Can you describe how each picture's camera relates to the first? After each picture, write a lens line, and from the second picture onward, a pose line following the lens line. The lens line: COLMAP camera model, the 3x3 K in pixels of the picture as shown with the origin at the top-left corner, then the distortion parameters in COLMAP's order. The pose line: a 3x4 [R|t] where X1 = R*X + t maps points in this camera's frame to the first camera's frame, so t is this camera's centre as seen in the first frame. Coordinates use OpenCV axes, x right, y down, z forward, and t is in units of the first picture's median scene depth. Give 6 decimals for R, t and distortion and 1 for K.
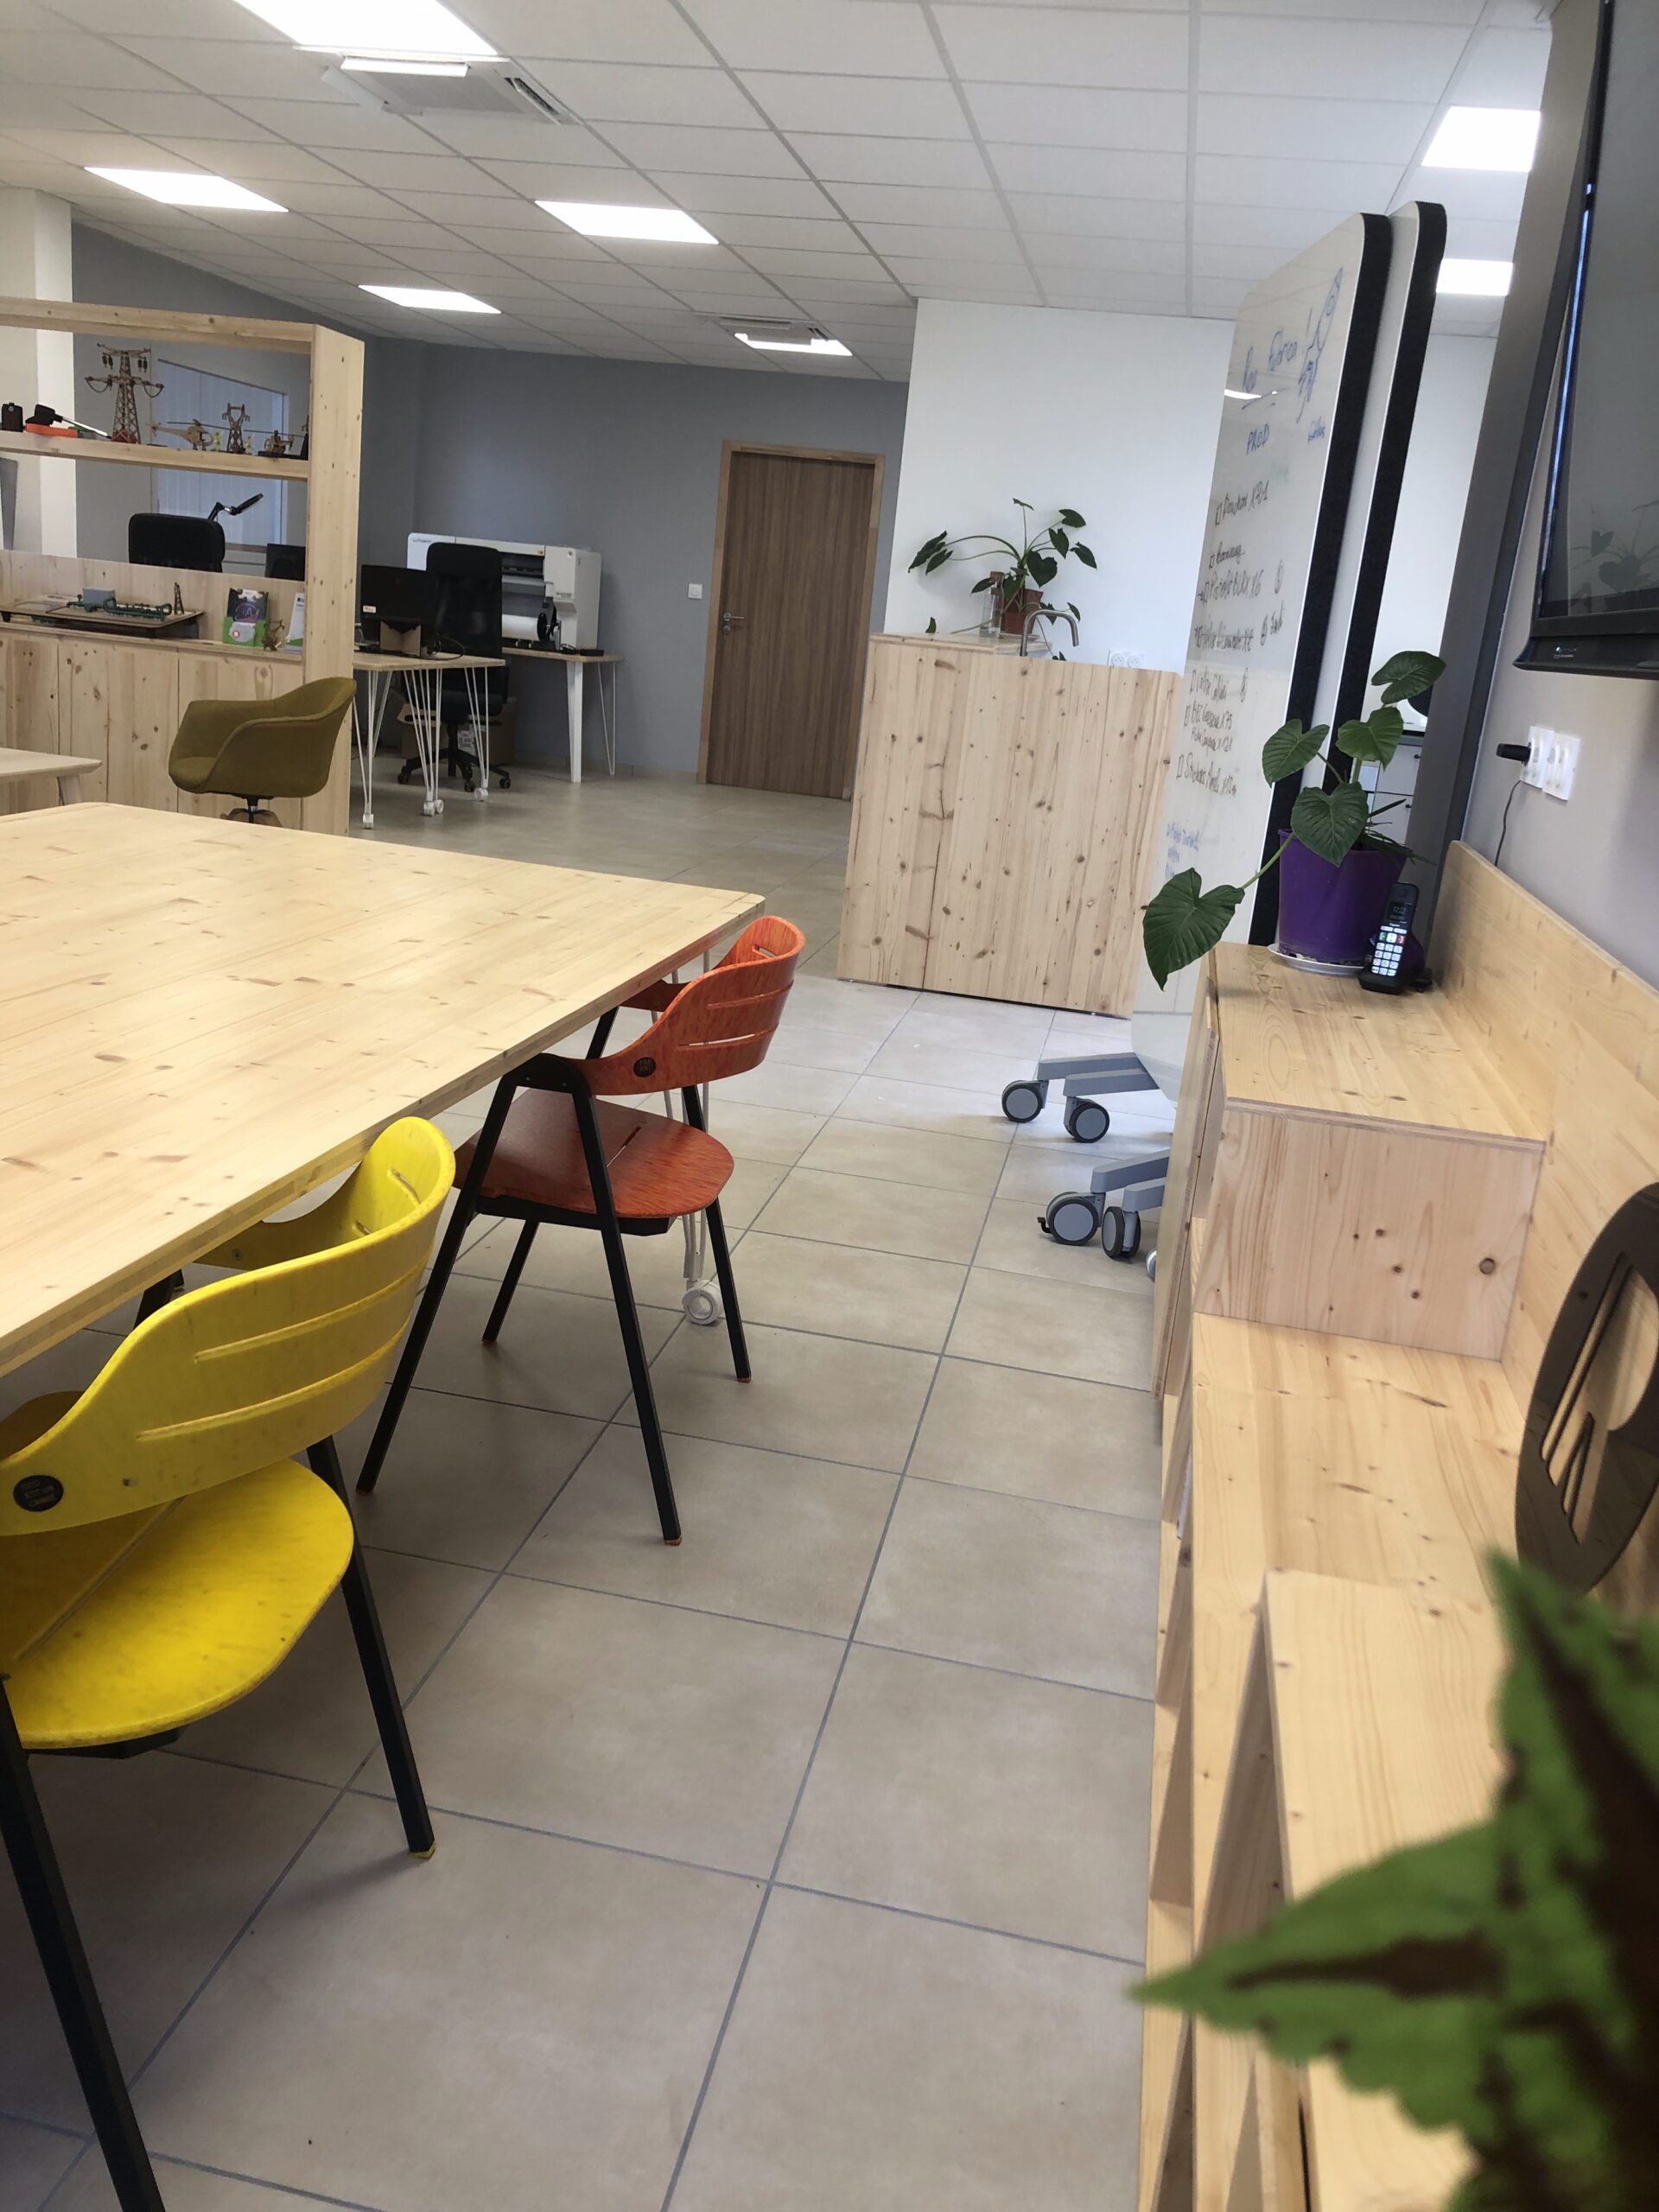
lens RADIAL K [[1848.2, 0, 832.6], [0, 1848.2, 1125.8], [0, 0, 1]] dist [0.027154, -0.049243]
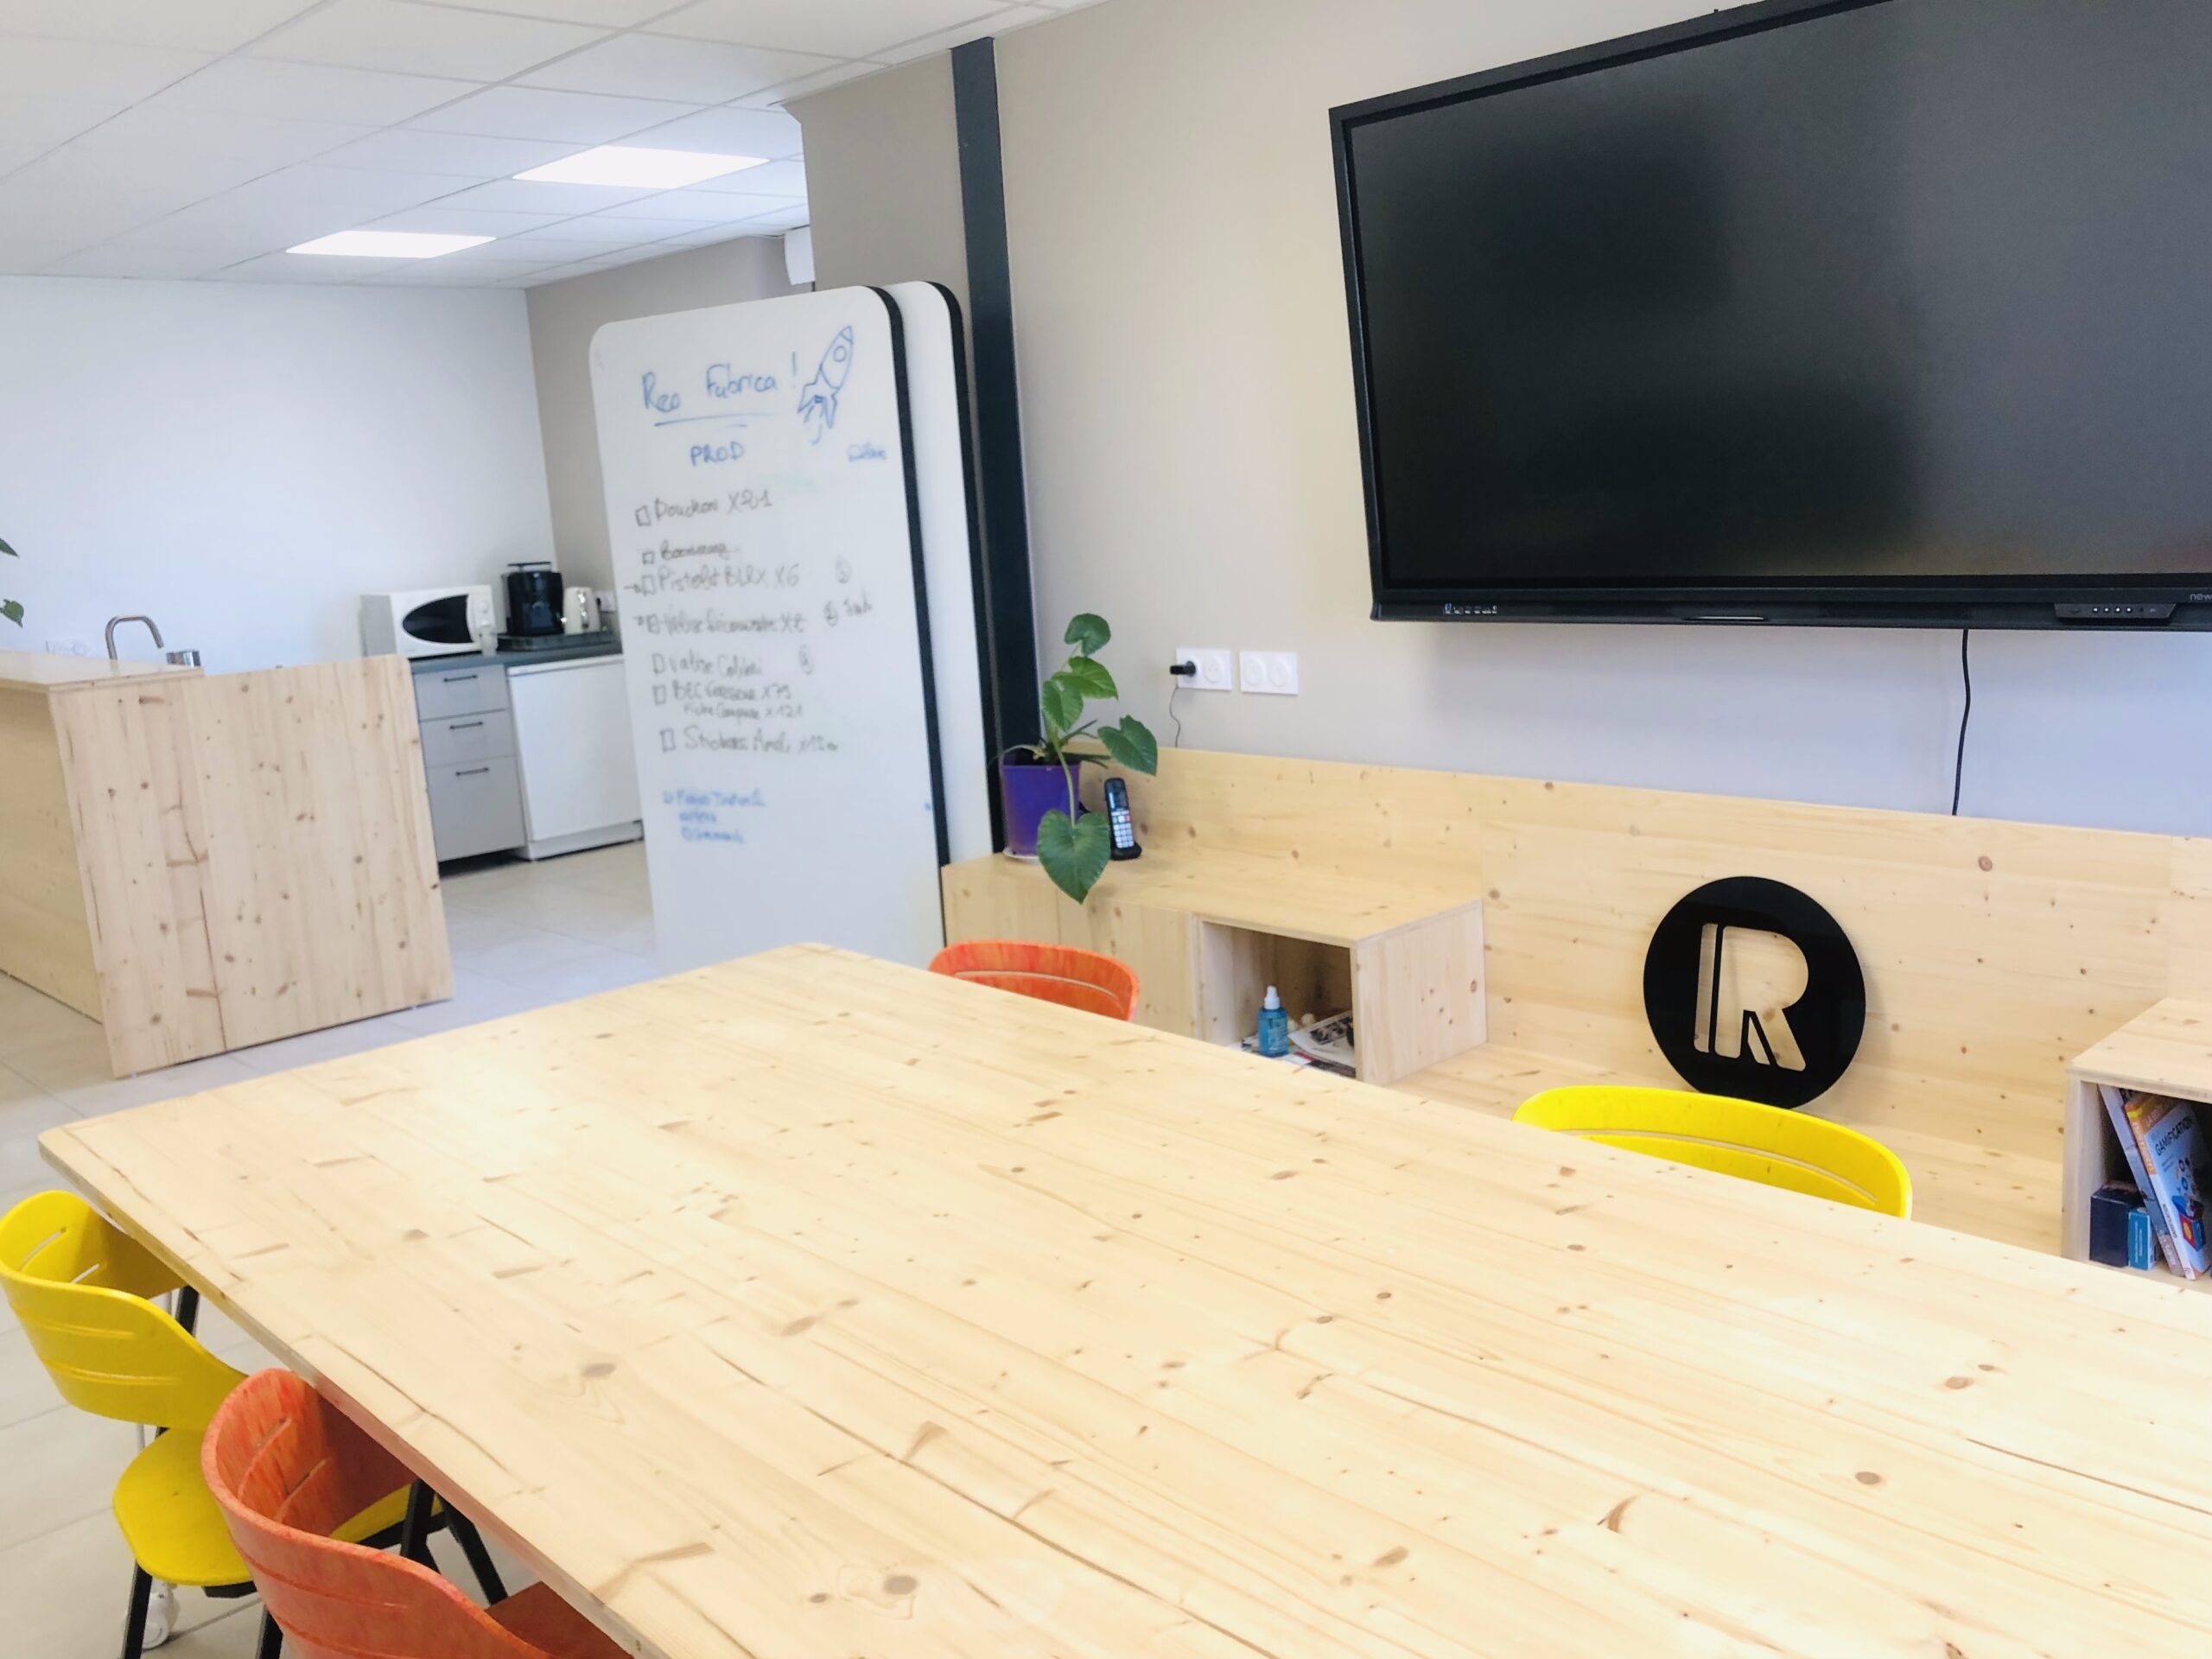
lens RADIAL K [[1848.2, 0, 1179.6], [0, 1848.2, 831.2], [0, 0, 1]] dist [0.027154, -0.049243]
pose [[0.539240, -0.279981, 0.794248, -0.339861], [0.331951, 0.937426, 0.105081, -0.101413], [-0.773969, 0.206987, 0.598438, 0.080763]]
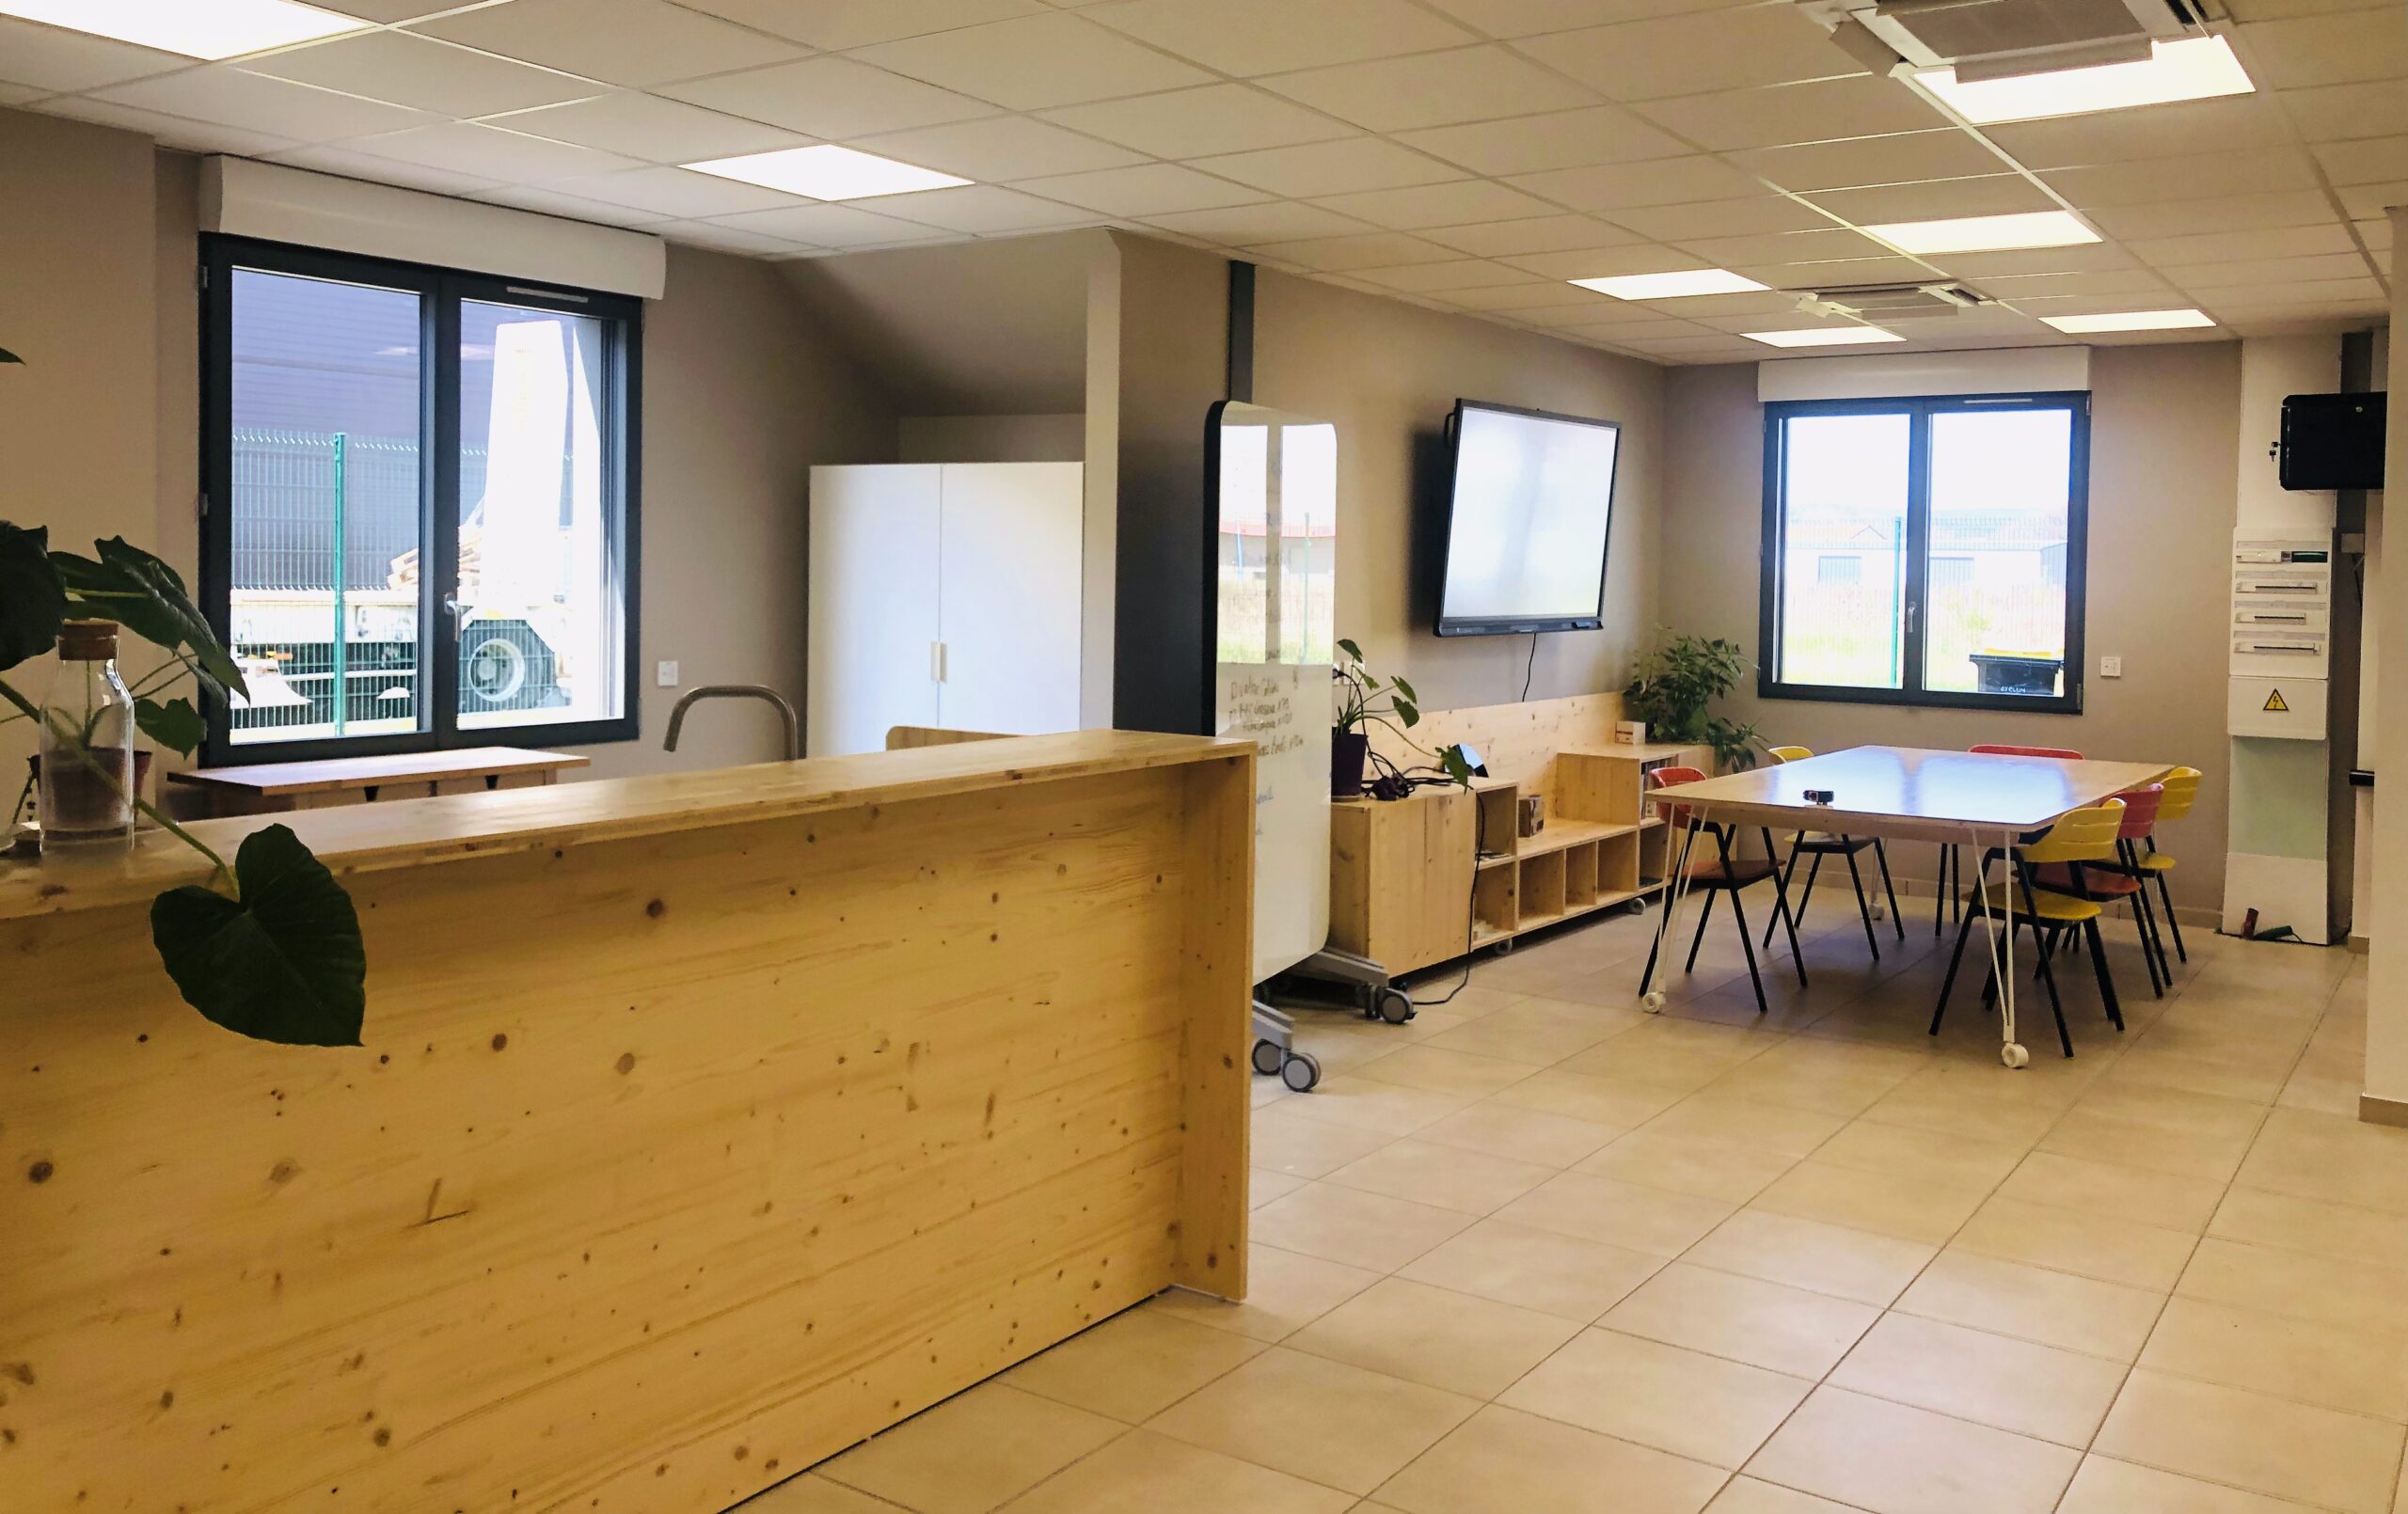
lens RADIAL K [[1978.0, 0, 1191.8], [0, 1978.0, 568.8], [0, 0, 1]] dist [0.022025, -0.024133]
pose [[-0.911883, -0.120987, 0.392214, -0.187509], [-0.000782, 0.956079, 0.293107, -0.452476], [-0.410450, 0.266972, -0.871927, 1.371927]]
